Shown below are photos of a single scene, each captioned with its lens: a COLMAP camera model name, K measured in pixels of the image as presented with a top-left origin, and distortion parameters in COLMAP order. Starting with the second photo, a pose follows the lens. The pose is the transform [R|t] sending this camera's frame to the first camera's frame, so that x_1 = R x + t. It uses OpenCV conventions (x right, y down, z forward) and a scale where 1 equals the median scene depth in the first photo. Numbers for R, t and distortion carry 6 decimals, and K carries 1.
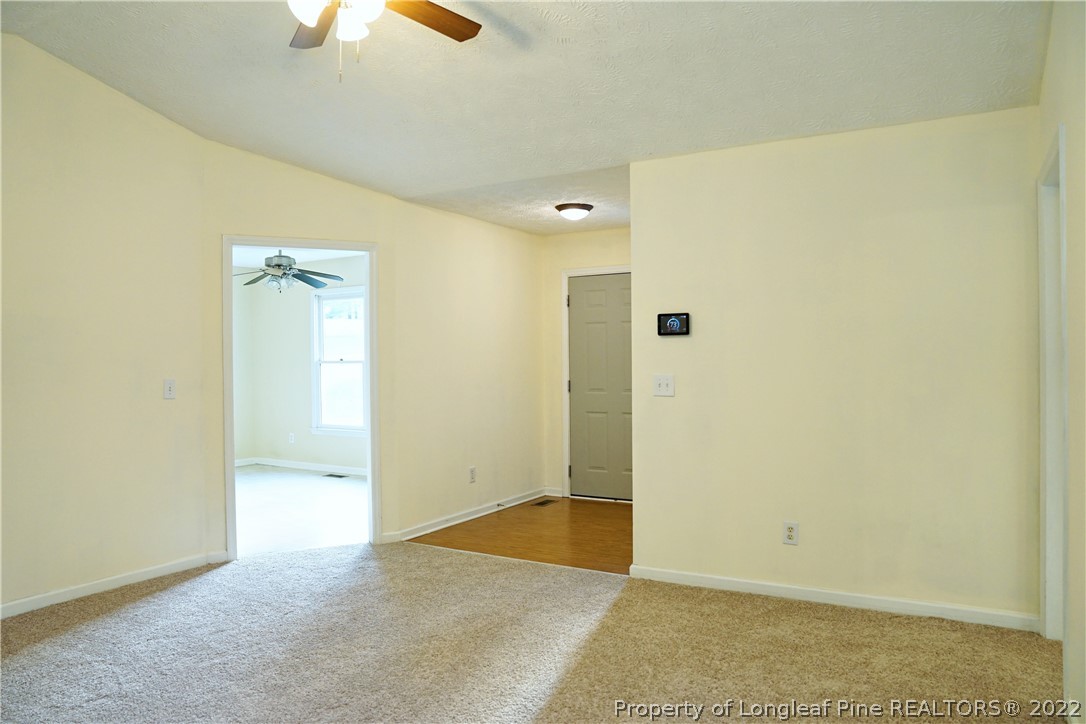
lens RADIAL K [[741.8, 0, 543.0], [0, 741.8, 362.0], [0, 0, 1]] dist [-0.136560, 0.100392]
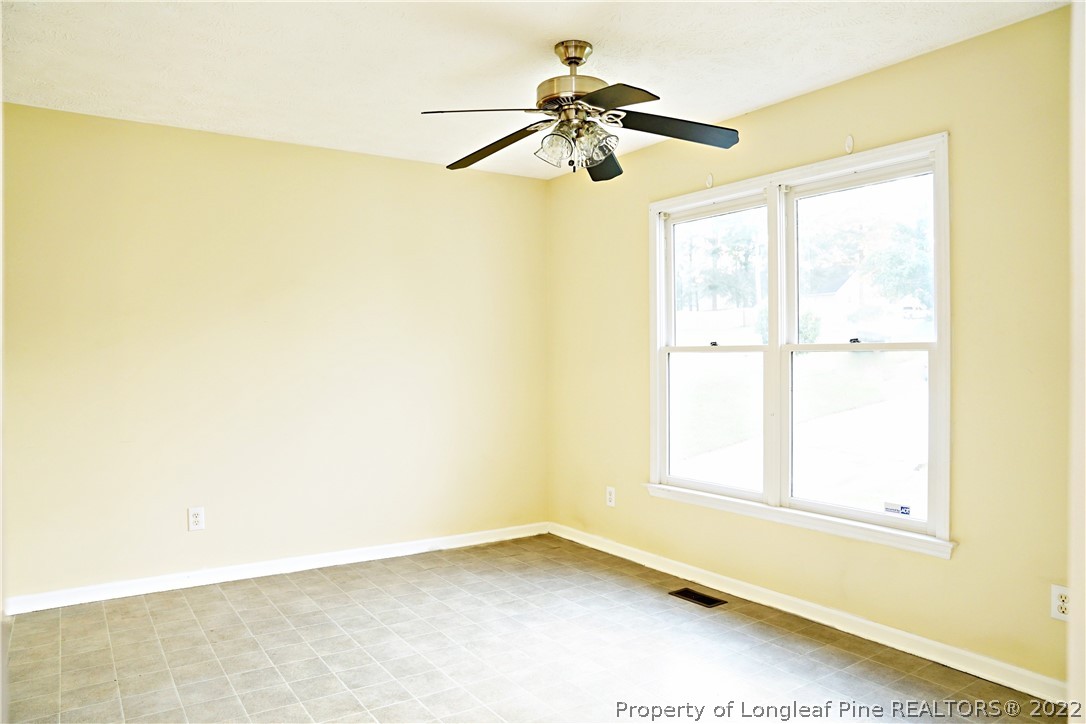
lens RADIAL K [[741.8, 0, 543.0], [0, 741.8, 362.0], [0, 0, 1]] dist [-0.136560, 0.100392]
pose [[0.900473, 0.009236, -0.434814, -0.206809], [-0.006338, 0.999947, 0.008113, 0.006381], [0.434865, -0.004549, 0.900484, 0.651512]]
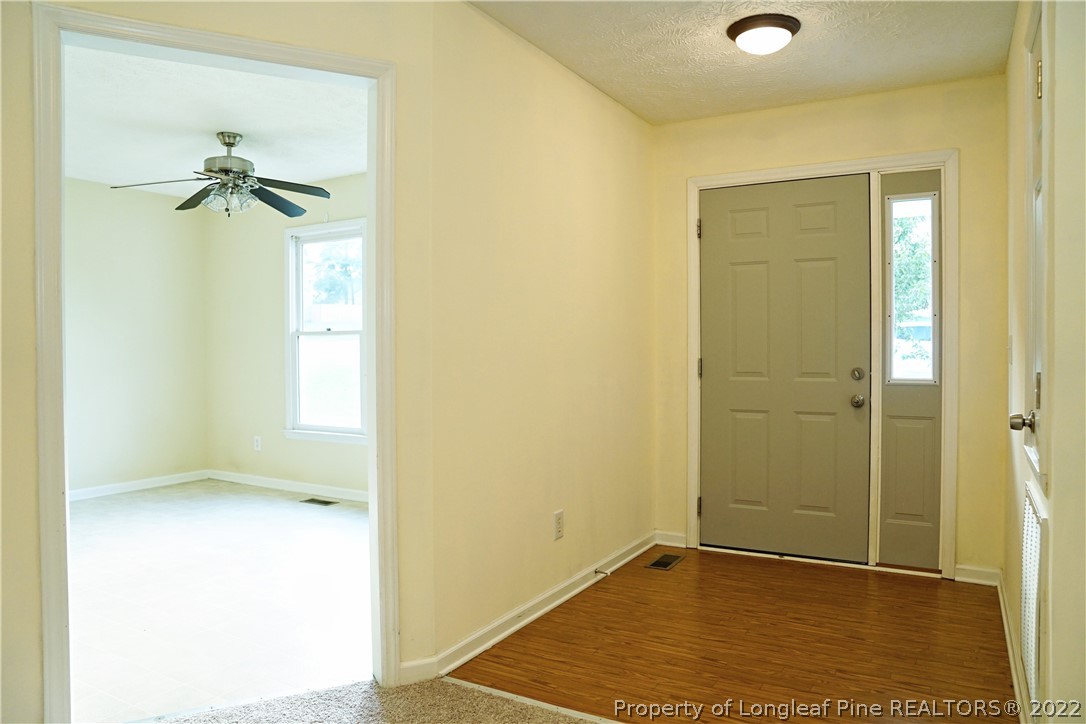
lens RADIAL K [[741.8, 0, 543.0], [0, 741.8, 362.0], [0, 0, 1]] dist [-0.136560, 0.100392]
pose [[0.999975, 0.005910, 0.003820, -0.096534], [-0.005963, 0.999882, 0.014142, 0.019837], [-0.003736, -0.014164, 0.999893, 0.392695]]
